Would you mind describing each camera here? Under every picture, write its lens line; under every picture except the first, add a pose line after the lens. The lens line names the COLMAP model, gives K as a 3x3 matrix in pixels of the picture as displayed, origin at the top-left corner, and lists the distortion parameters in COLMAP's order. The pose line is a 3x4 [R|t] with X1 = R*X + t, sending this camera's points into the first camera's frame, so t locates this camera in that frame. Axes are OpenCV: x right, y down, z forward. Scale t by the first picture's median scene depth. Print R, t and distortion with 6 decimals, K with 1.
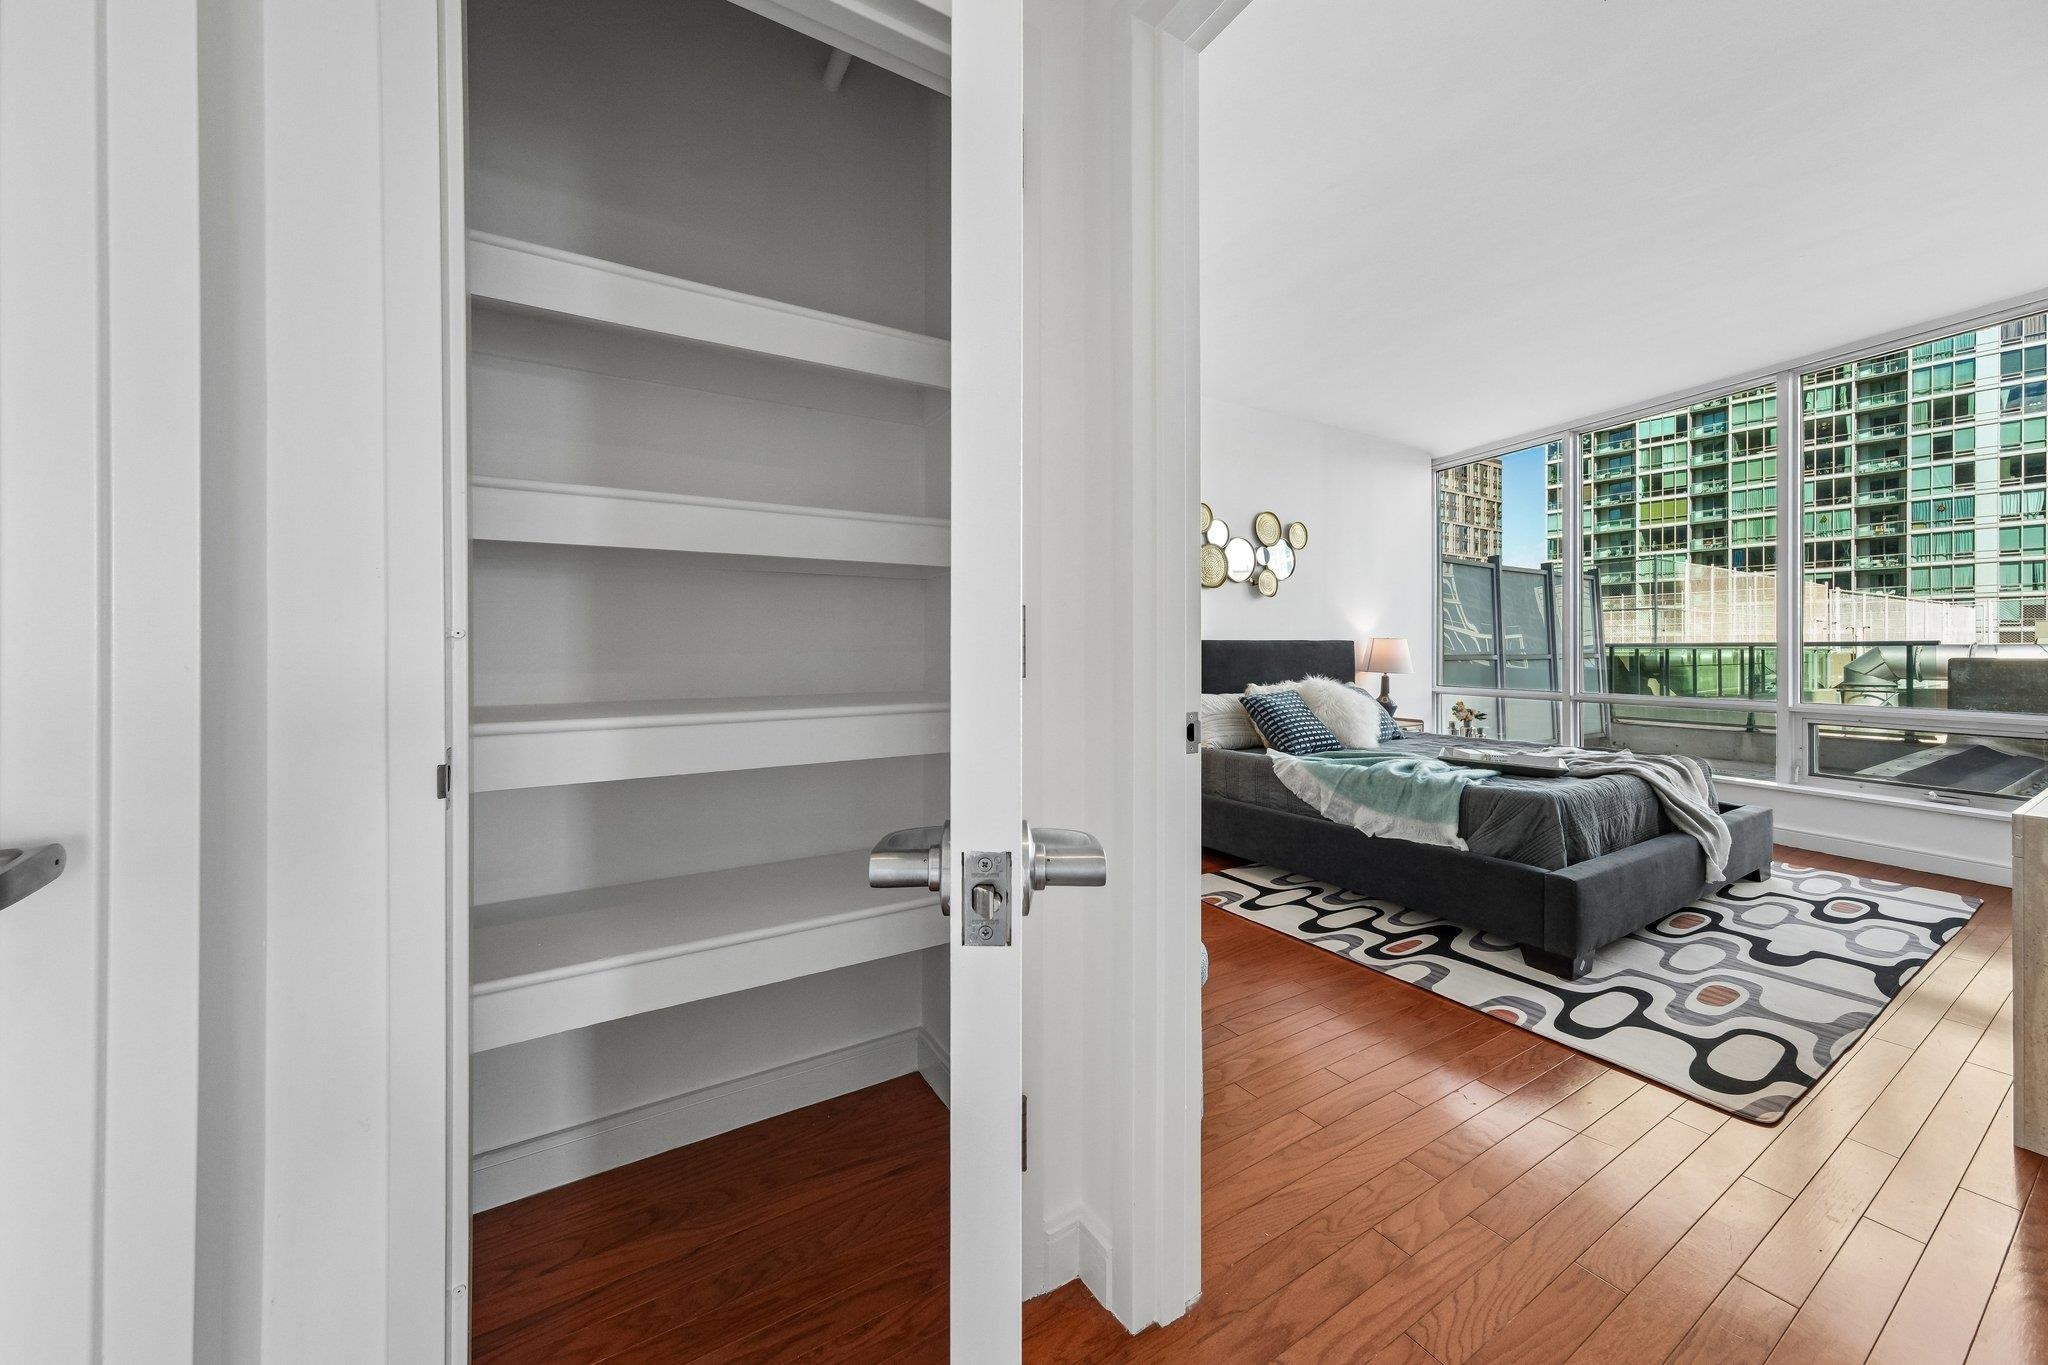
lens RADIAL K [[714.8, 0, 1021.1], [0, 714.8, 653.7], [0, 0, 1]] dist [0.000119, 0.005265]
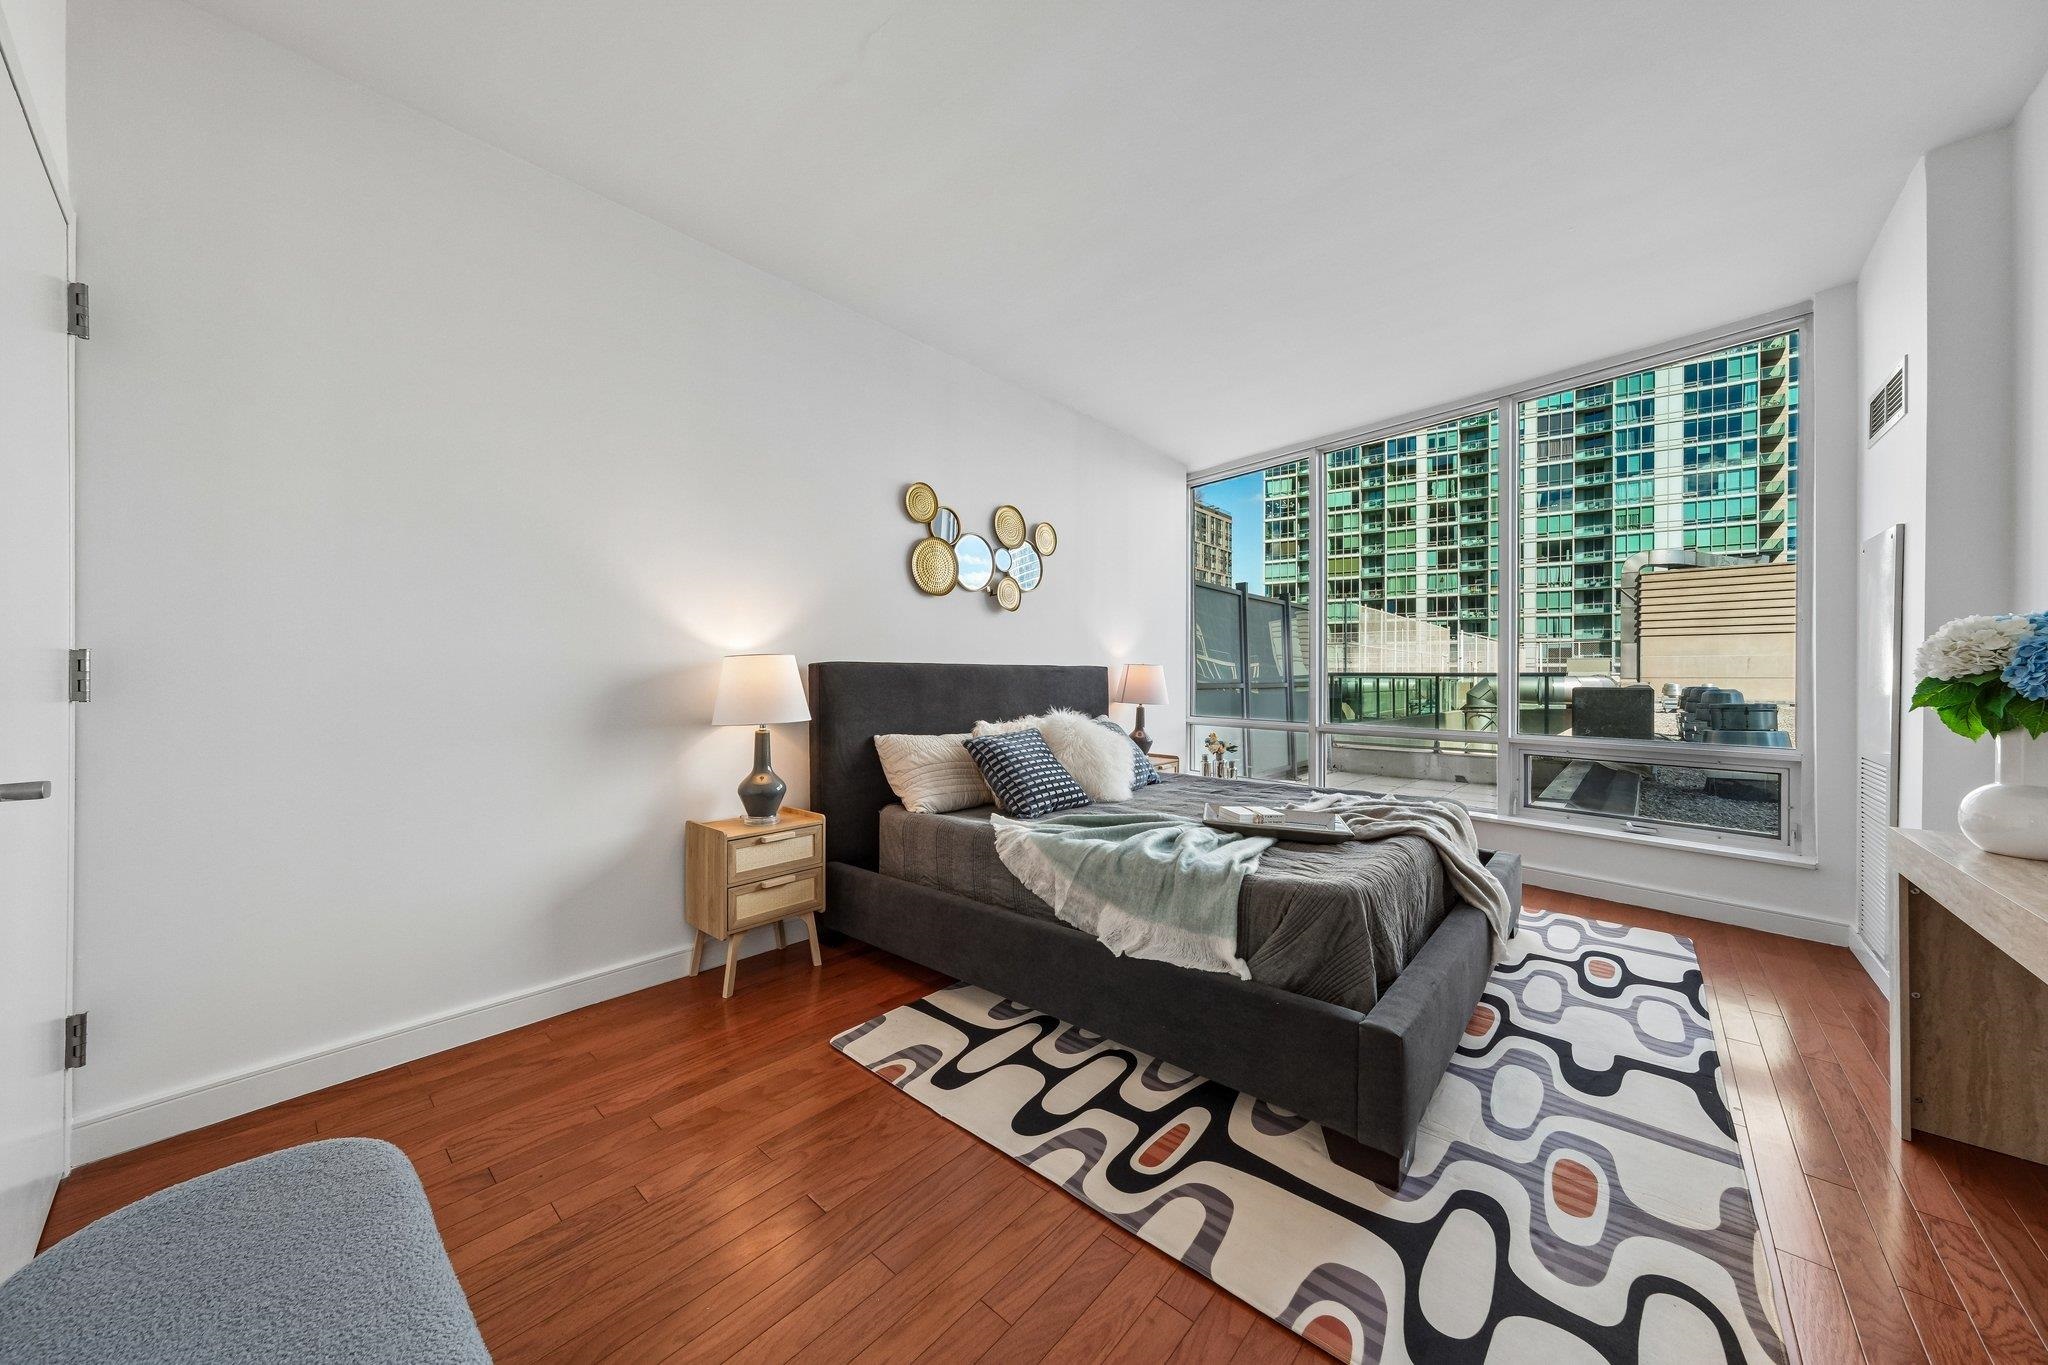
lens RADIAL K [[700.4, 0, 1024.4], [0, 700.4, 676.6], [0, 0, 1]] dist [0.009971, 0.000061]
pose [[0.953548, 0.006054, 0.301181, 0.149817], [-0.004740, 0.999976, -0.005092, -0.001962], [-0.301205, 0.003428, 0.953553, 0.291757]]
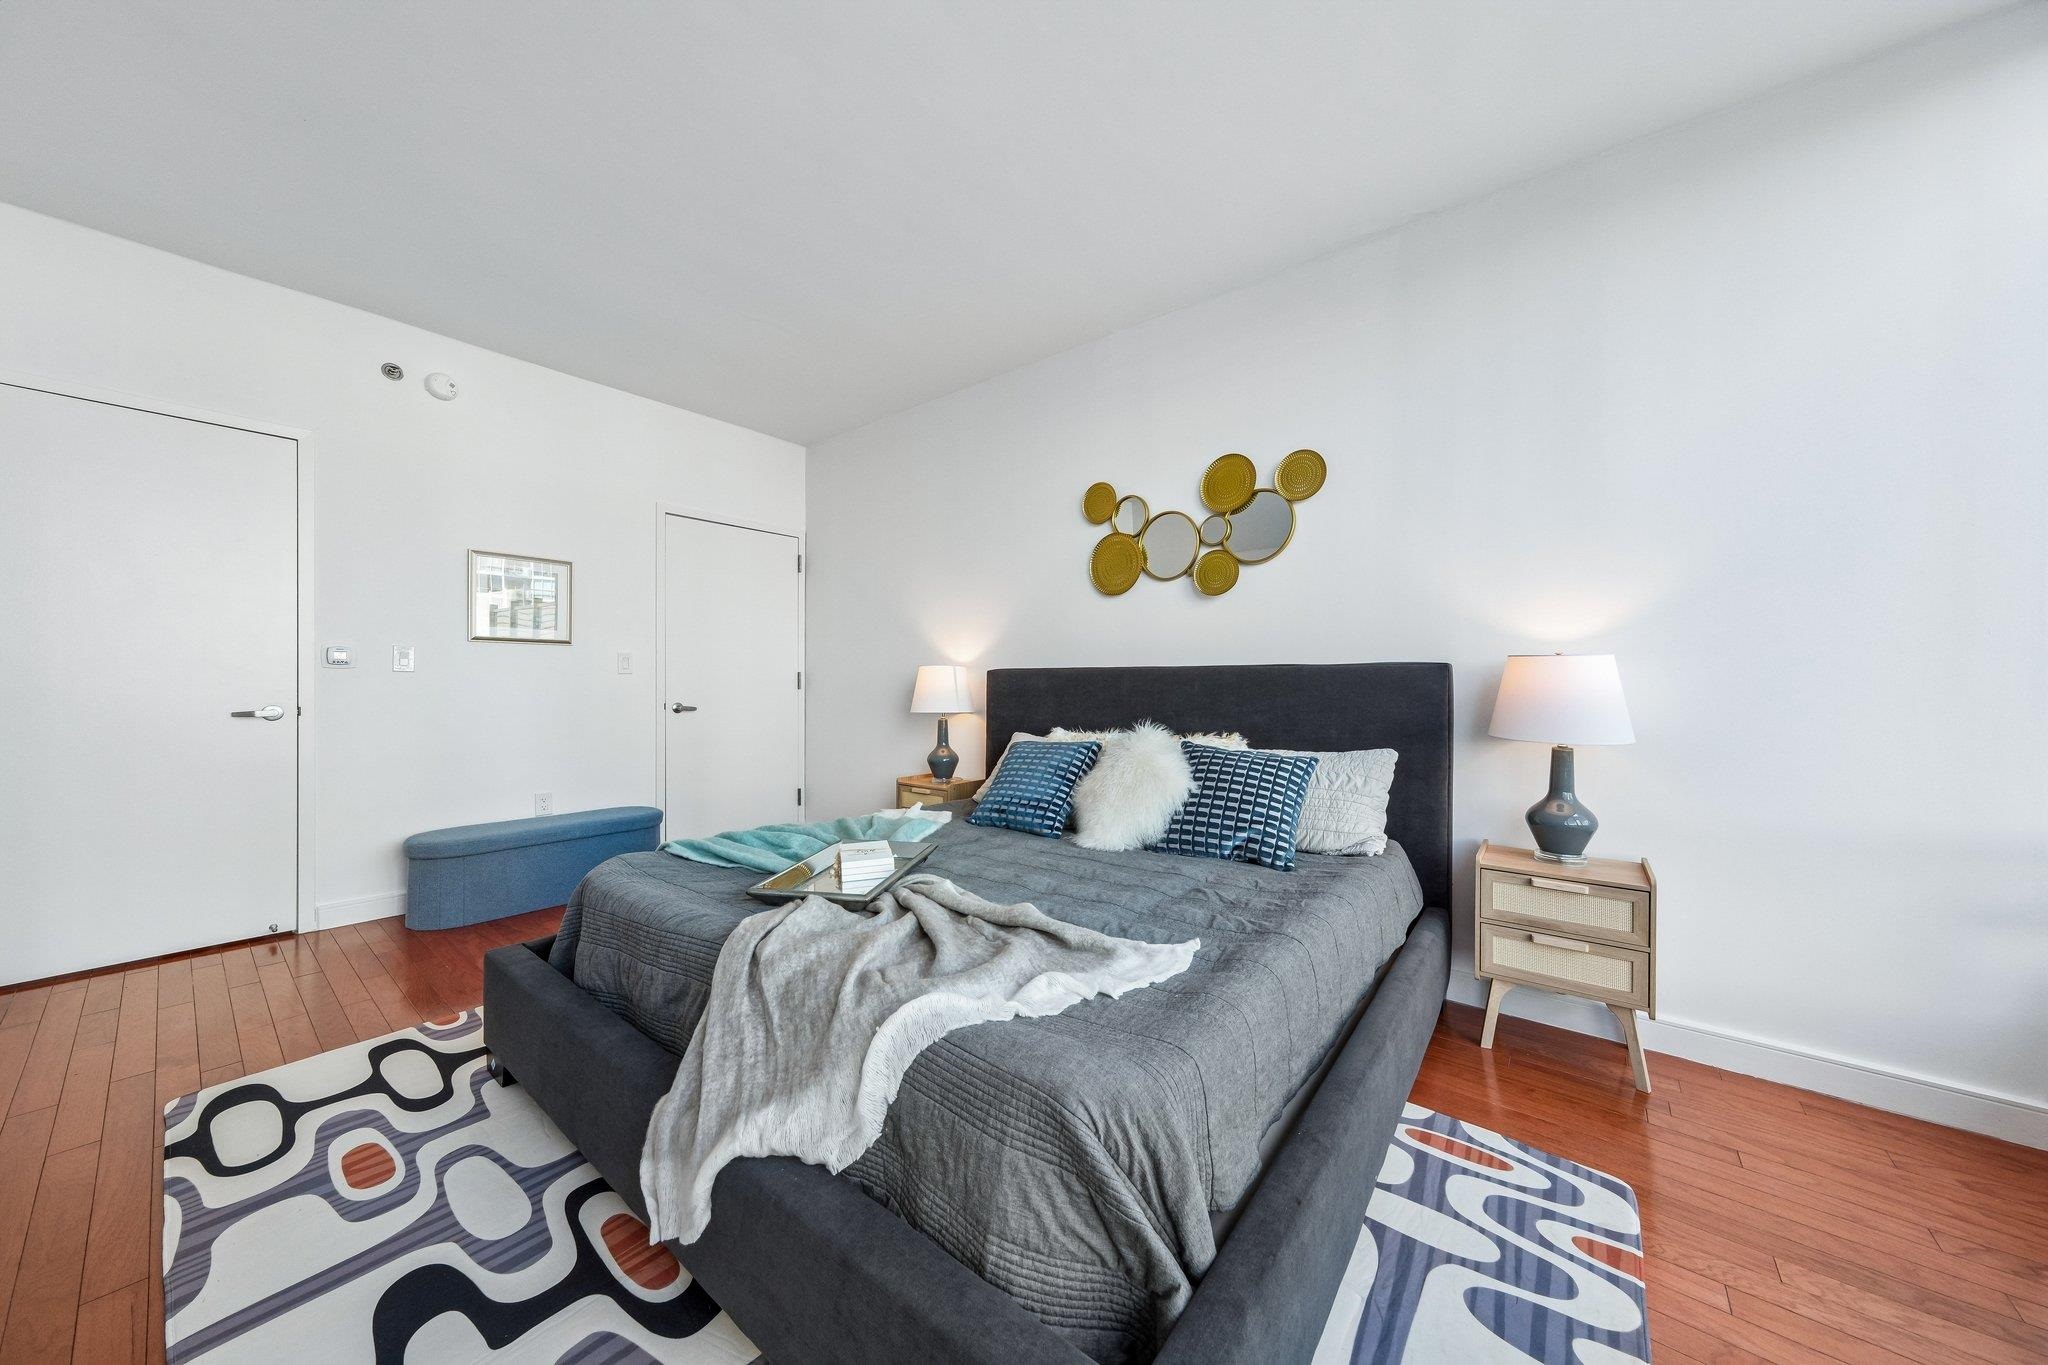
lens RADIAL K [[674.1, 0, 1032.5], [0, 674.1, 680.0], [0, 0, 1]] dist [0.010091, 0.000164]
pose [[0.352338, 0.006142, -0.935853, 1.048325], [-0.000966, 0.999980, 0.006199, -0.012391], [0.935872, -0.001281, 0.352337, 0.785743]]
